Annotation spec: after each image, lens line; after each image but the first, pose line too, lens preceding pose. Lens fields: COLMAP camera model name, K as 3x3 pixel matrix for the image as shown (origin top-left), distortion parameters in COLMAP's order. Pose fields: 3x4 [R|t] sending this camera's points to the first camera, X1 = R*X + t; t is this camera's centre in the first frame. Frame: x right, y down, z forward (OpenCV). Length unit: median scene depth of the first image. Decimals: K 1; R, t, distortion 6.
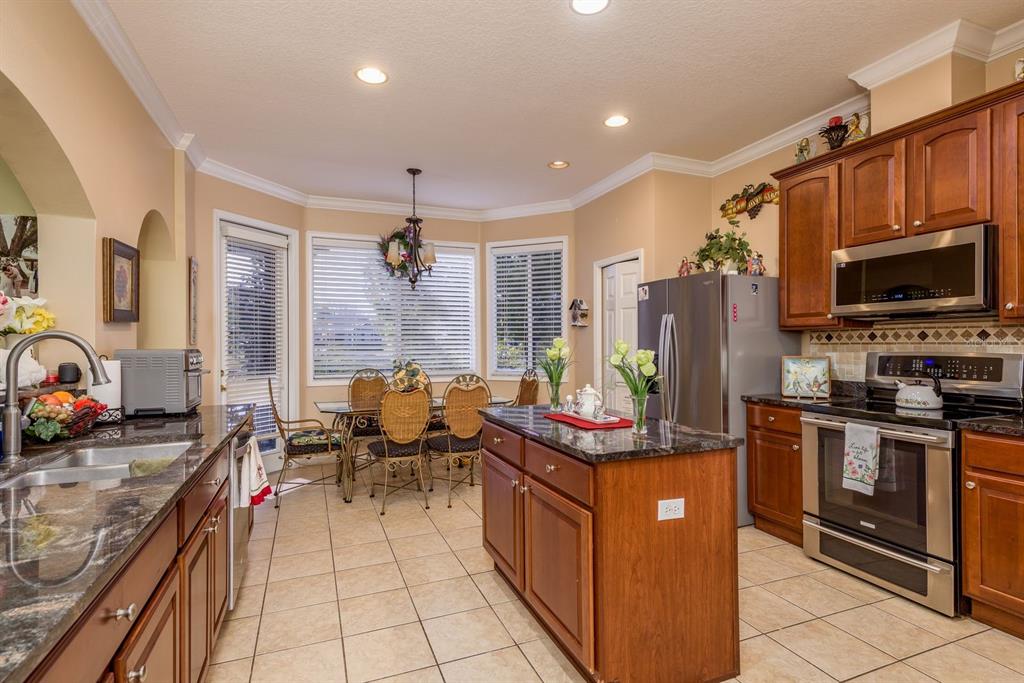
lens RADIAL K [[510.1, 0, 512.0], [0, 510.1, 341.5], [0, 0, 1]] dist [0.009740, -0.000562]
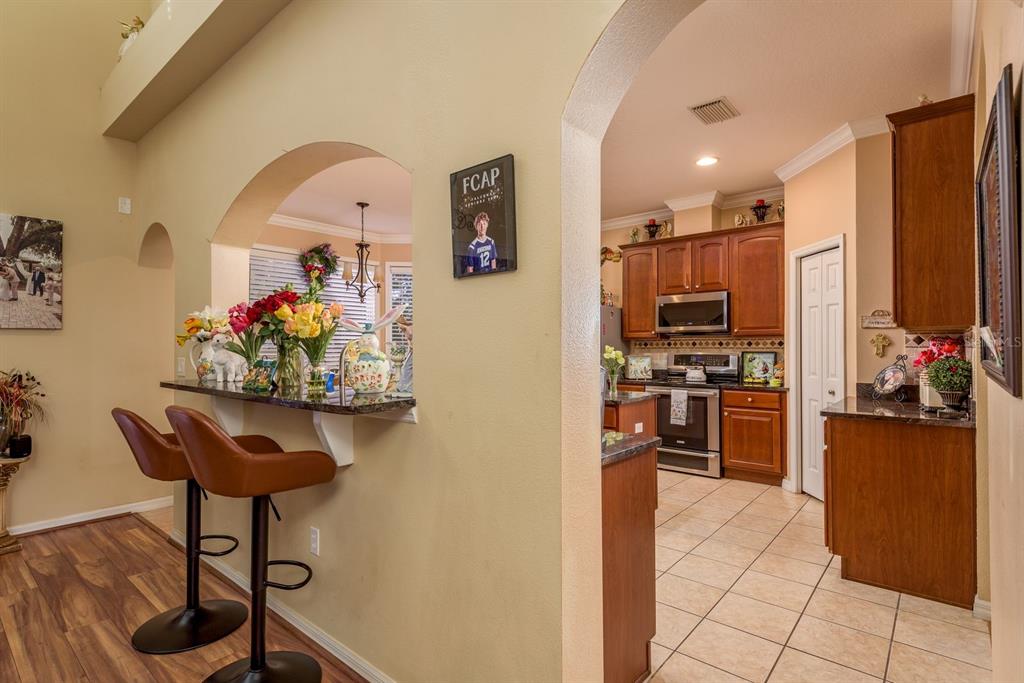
lens RADIAL K [[503.6, 0, 510.4], [0, 503.6, 343.8], [0, 0, 1]] dist [0.005316, -0.000423]
pose [[0.885890, 0.006260, 0.463853, -0.629354], [-0.003787, 0.999973, -0.006264, 0.002285], [-0.463880, 0.003793, 0.885890, -0.318170]]
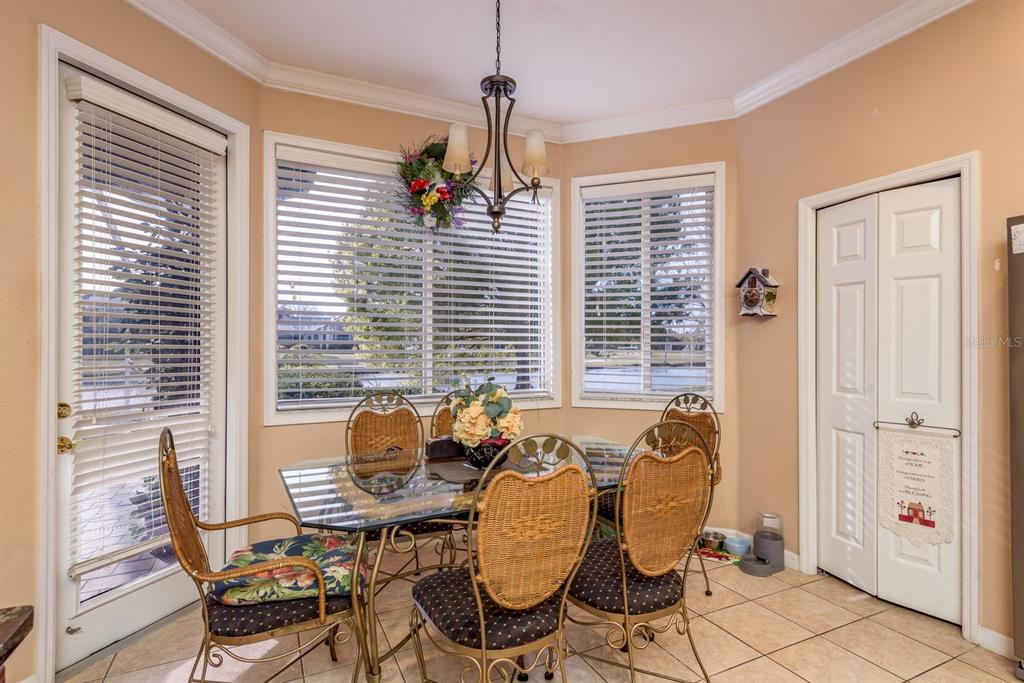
lens RADIAL K [[503.6, 0, 510.4], [0, 503.6, 343.8], [0, 0, 1]] dist [0.005316, -0.000423]
pose [[0.997486, 0.006043, 0.070600, -0.307278], [-0.006089, 0.999981, 0.000439, 0.004576], [-0.070596, -0.000868, 0.997505, 0.767599]]
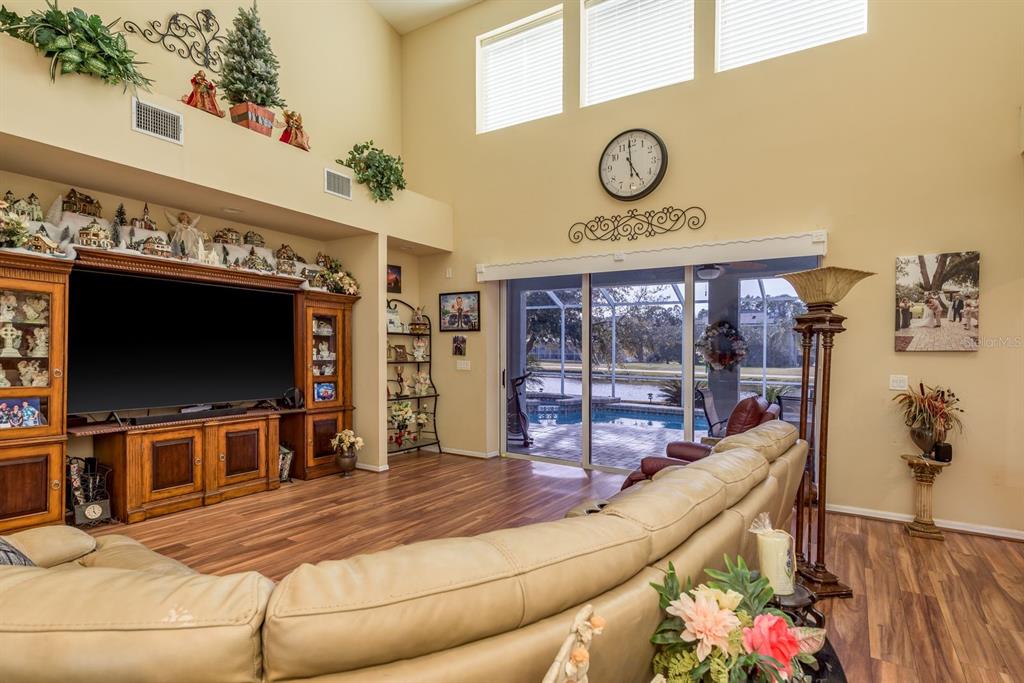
lens RADIAL K [[528.6, 0, 507.9], [0, 528.6, 350.7], [0, 0, 1]] dist [0.009606, -0.002108]
pose [[0.576533, 0.010563, -0.817006, -0.600453], [-0.012892, 0.999910, 0.003830, -0.024148], [0.816972, 0.008324, 0.576617, -0.513691]]
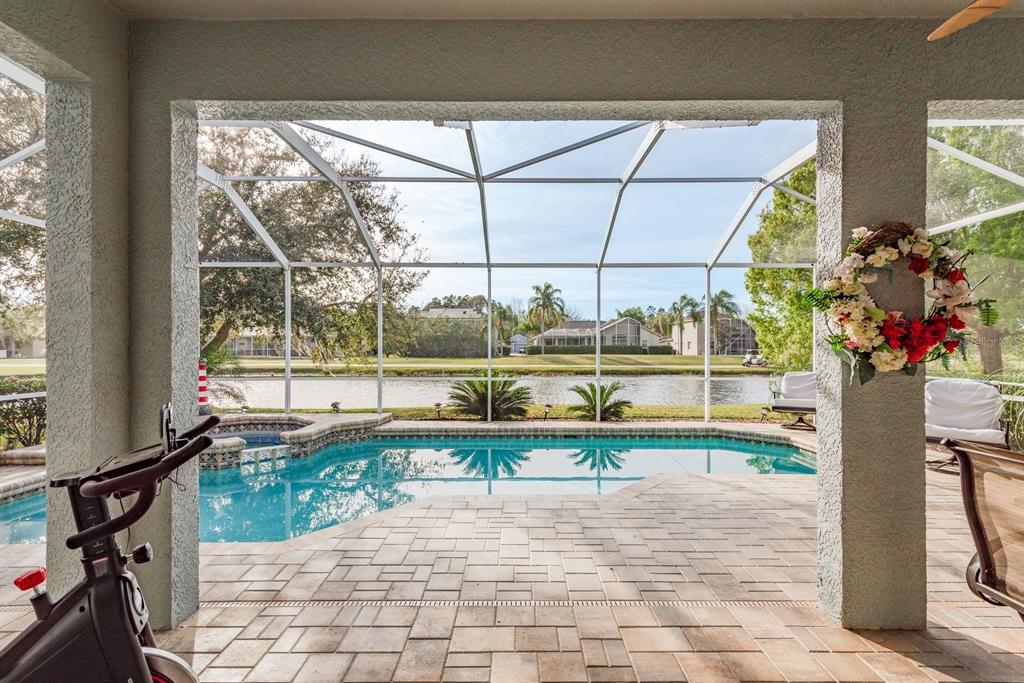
lens RADIAL K [[492.2, 0, 521.9], [0, 492.2, 347.1], [0, 0, 1]] dist [0.003065, -0.000952]
pose [[0.931127, -0.000105, -0.364694, -2.207764], [0.001625, 0.999991, 0.003859, 0.018779], [0.364691, -0.004186, 0.931119, 0.745583]]
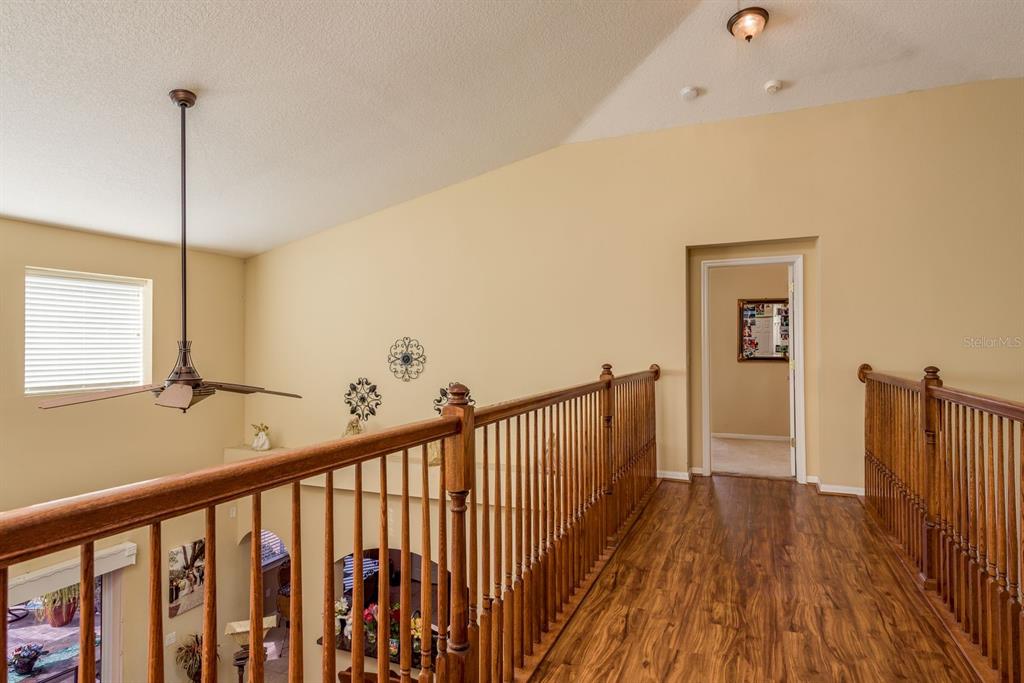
lens RADIAL K [[571.3, 0, 512.0], [0, 571.3, 341.5], [0, 0, 1]] dist [0.004293, 0.001030]
pose [[0.699025, 0.002394, 0.715093, -1.754636], [0.003139, 0.999974, -0.006417, -1.005929], [-0.715090, 0.006730, 0.699000, -1.245091]]
